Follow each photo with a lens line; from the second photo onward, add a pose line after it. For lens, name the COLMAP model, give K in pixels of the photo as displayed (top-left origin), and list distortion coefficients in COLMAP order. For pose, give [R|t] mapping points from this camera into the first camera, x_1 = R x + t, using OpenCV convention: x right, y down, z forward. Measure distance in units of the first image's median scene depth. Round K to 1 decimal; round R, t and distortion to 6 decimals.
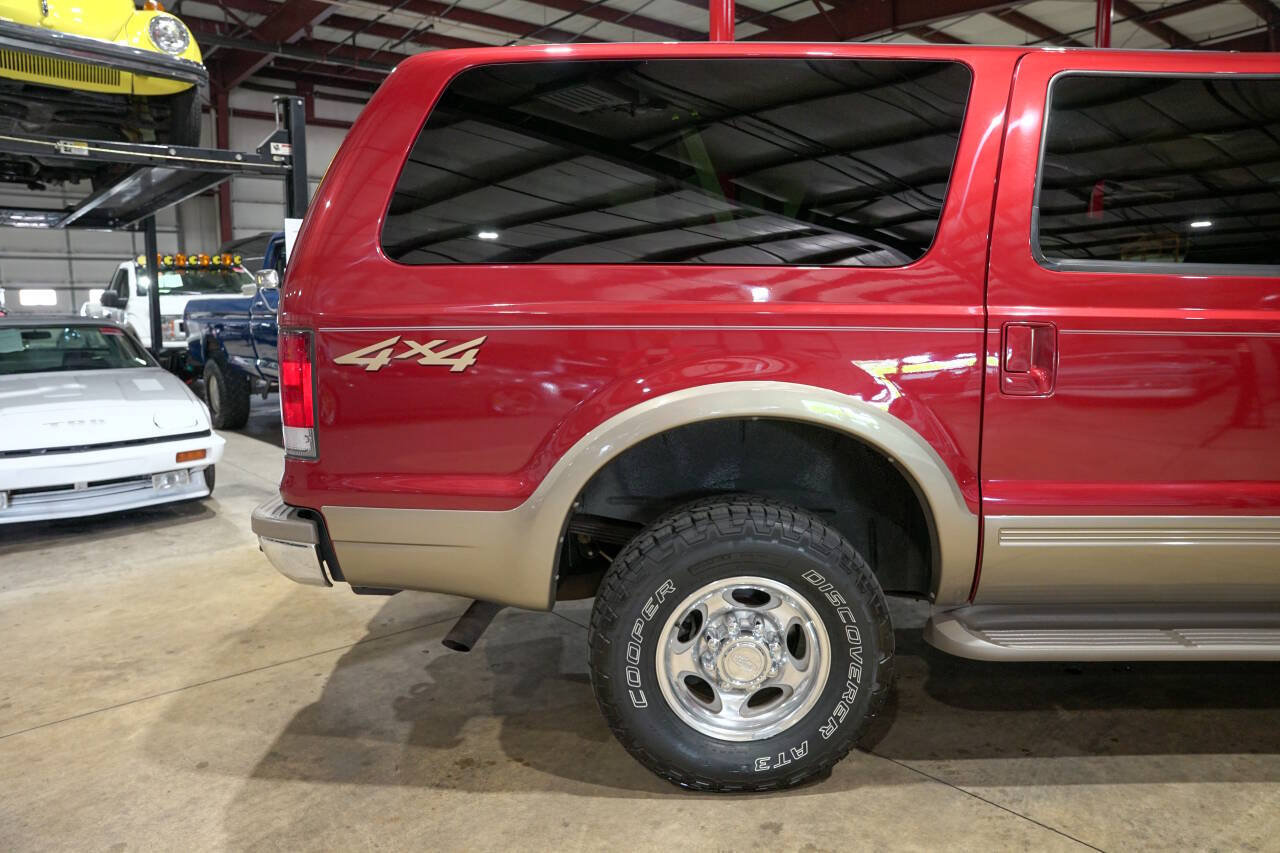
lens RADIAL K [[877.8, 0, 642.1], [0, 877.8, 427.8], [0, 0, 1]] dist [-0.142358, 0.113356]
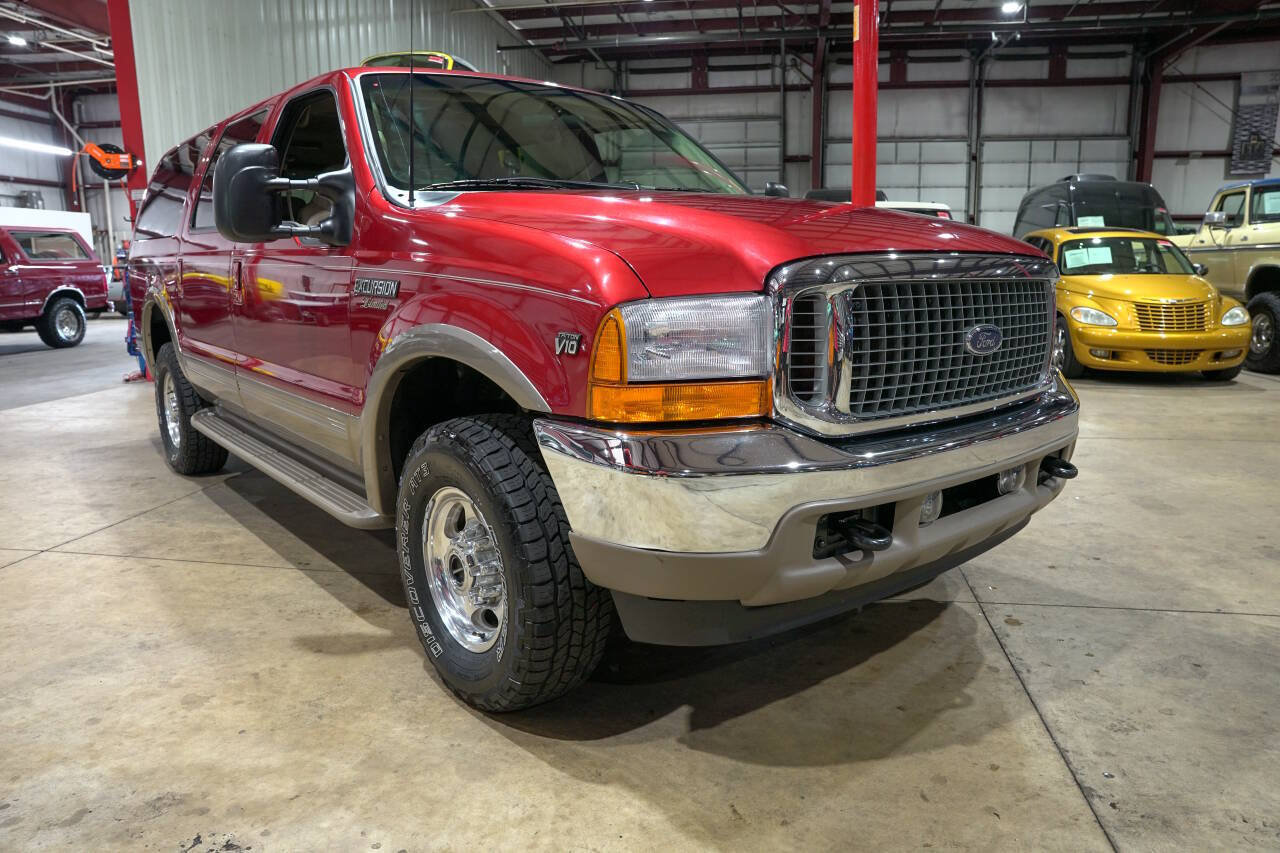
lens RADIAL K [[877.8, 0, 642.1], [0, 877.8, 427.8], [0, 0, 1]] dist [-0.142358, 0.113356]
pose [[0.637571, 0.144005, -0.756813, 2.445465], [-0.103996, 0.989470, 0.100665, -0.038188], [0.763340, 0.014525, 0.645833, 0.464175]]
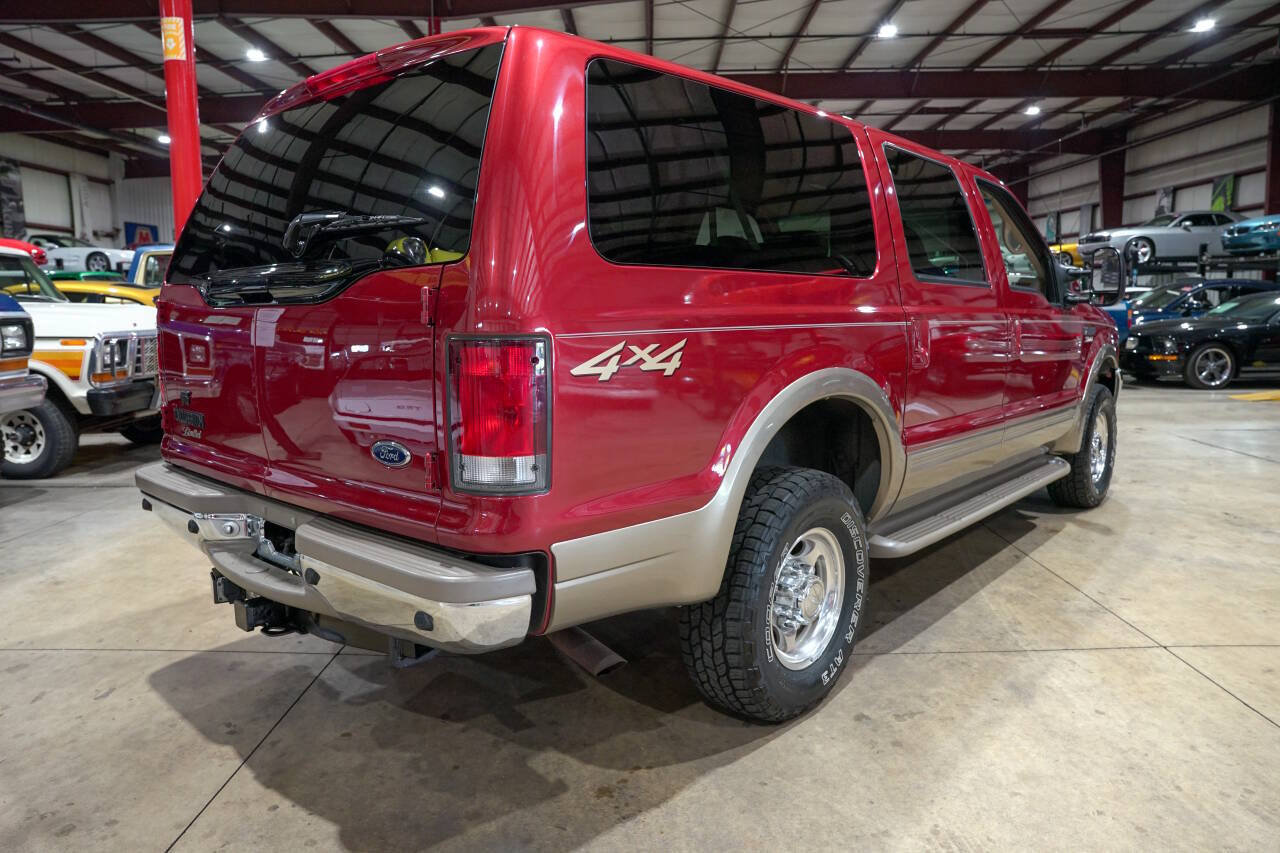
lens RADIAL K [[877.8, 0, 642.1], [0, 877.8, 427.8], [0, 0, 1]] dist [-0.142358, 0.113356]
pose [[0.664225, -0.107816, 0.739716, -0.855897], [0.109431, 0.992908, 0.046457, -0.048994], [-0.739479, 0.050090, 0.671313, 0.320995]]
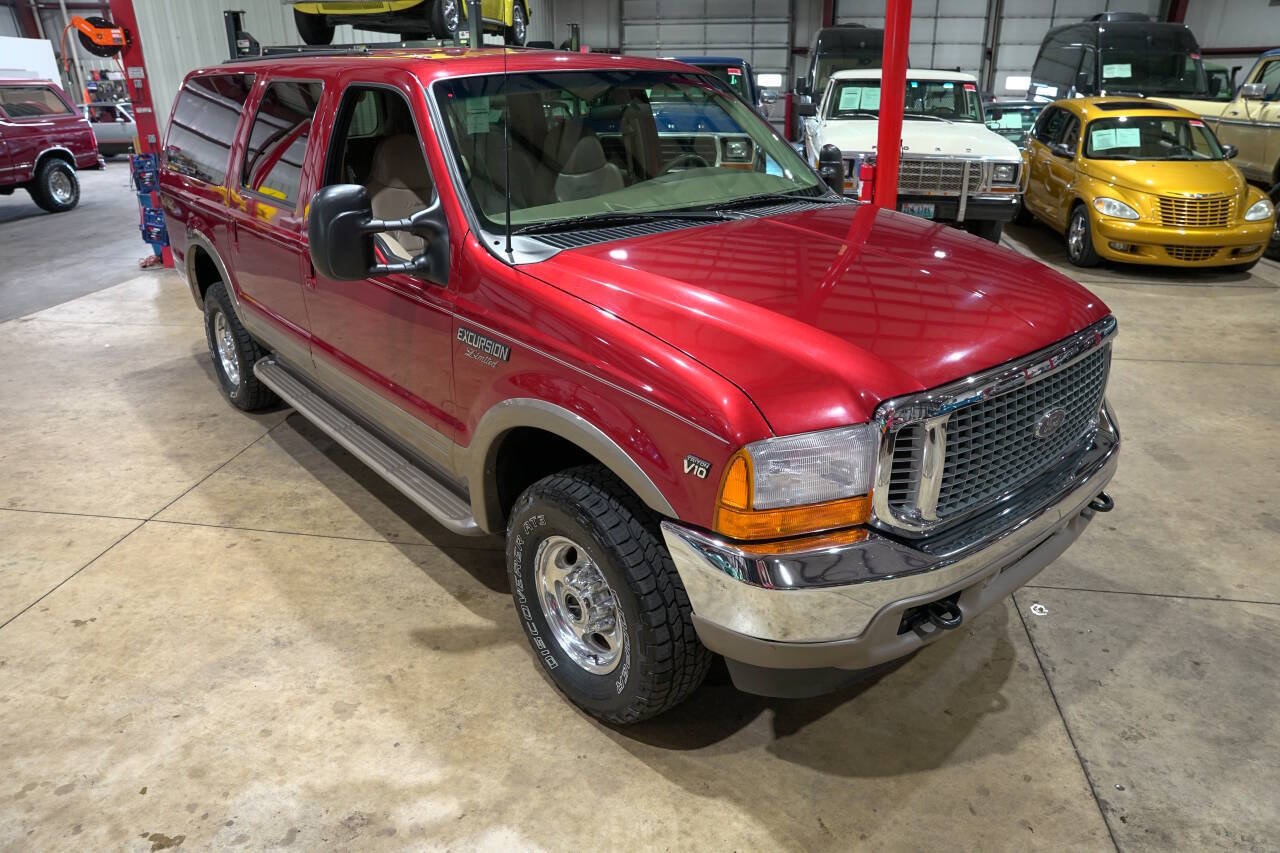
lens RADIAL K [[877.8, 0, 642.1], [0, 877.8, 427.8], [0, 0, 1]] dist [-0.142358, 0.113356]
pose [[0.645557, 0.295760, -0.704118, 2.376039], [-0.103529, 0.947347, 0.303009, -0.325909], [0.756663, -0.122713, 0.642186, 0.313515]]
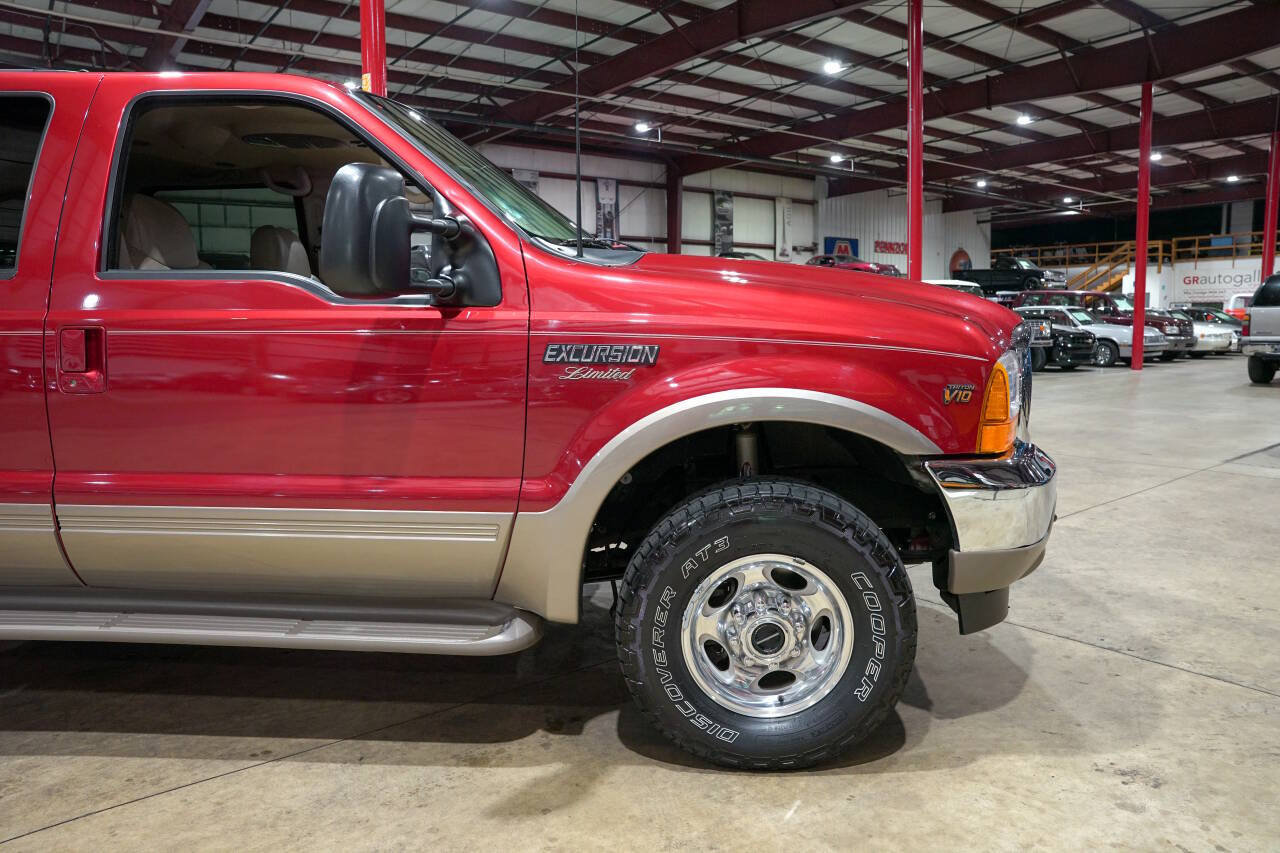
lens RADIAL K [[877.8, 0, 642.1], [0, 877.8, 427.8], [0, 0, 1]] dist [-0.142358, 0.113356]
pose [[0.998497, -0.001298, -0.054784, 1.515650], [0.000330, 0.999844, -0.017675, 0.025852], [0.054799, 0.017631, 0.998342, -0.021550]]
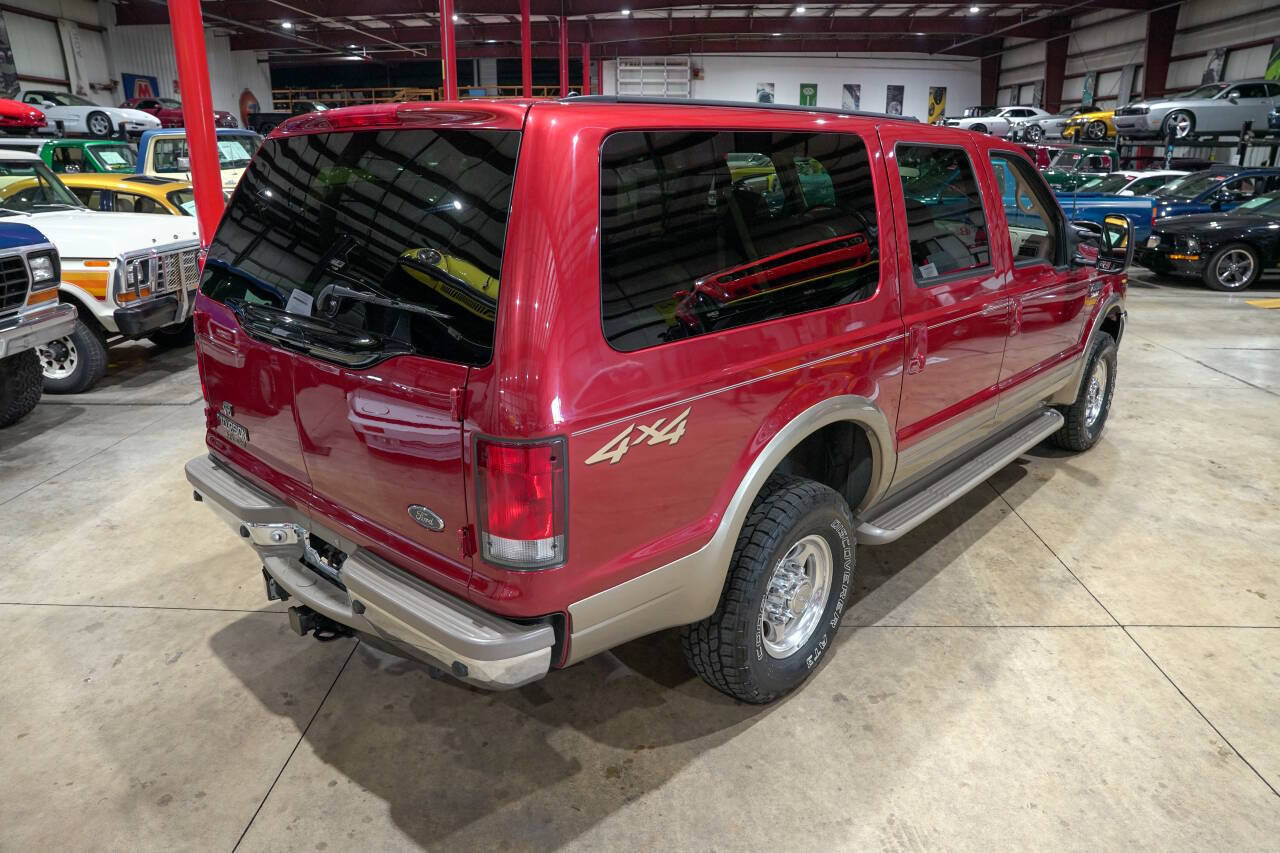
lens RADIAL K [[879.7, 0, 642.2], [0, 879.7, 428.0], [0, 0, 1]] dist [-0.143570, 0.115200]
pose [[0.677887, -0.221319, 0.701061, -0.884161], [0.096226, 0.972117, 0.213843, -0.283919], [-0.728841, -0.077501, 0.680283, 0.254033]]
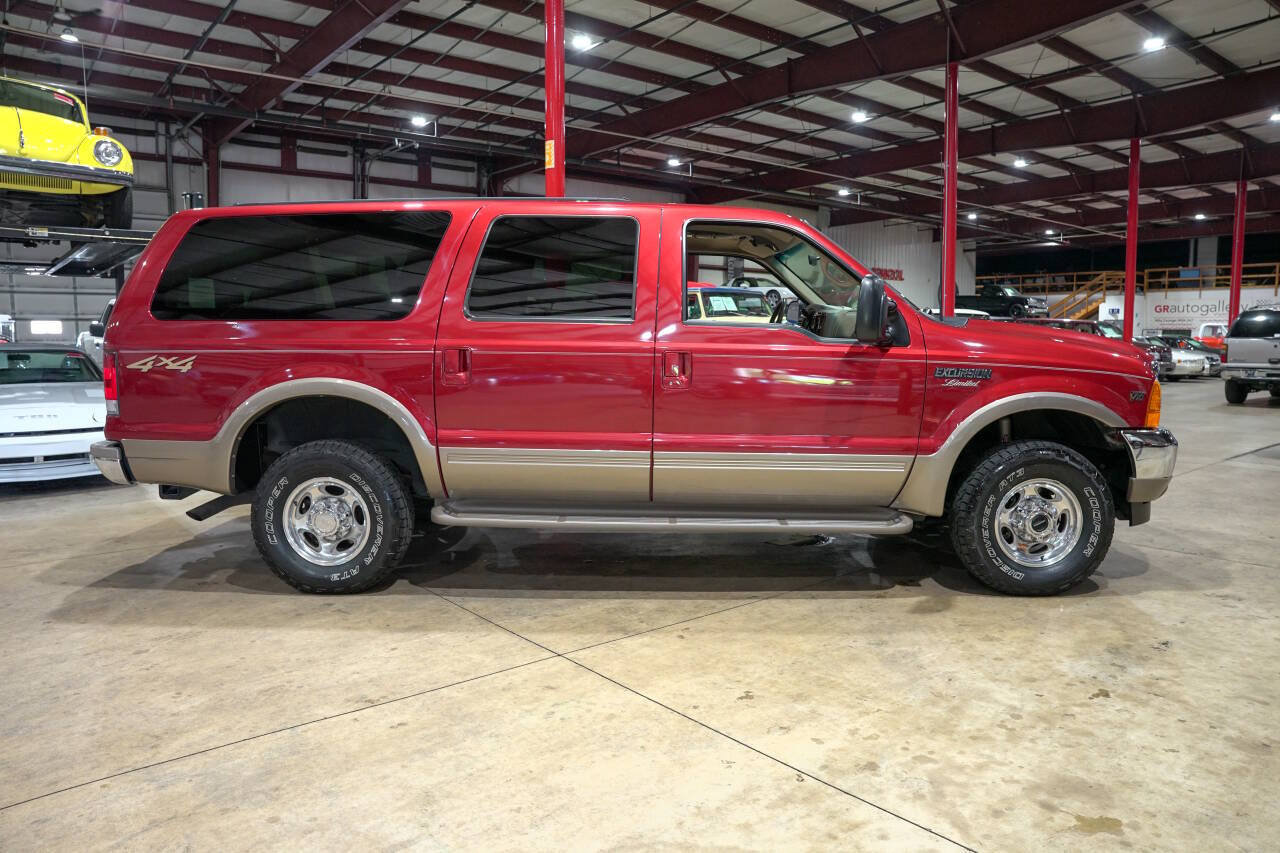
lens RADIAL K [[879.7, 0, 642.2], [0, 879.7, 428.0], [0, 0, 1]] dist [-0.143570, 0.115200]
pose [[0.999783, 0.008978, -0.018800, 0.804011], [-0.009676, 0.999256, -0.037346, 0.115352], [0.018451, 0.037519, 0.999126, -0.868802]]
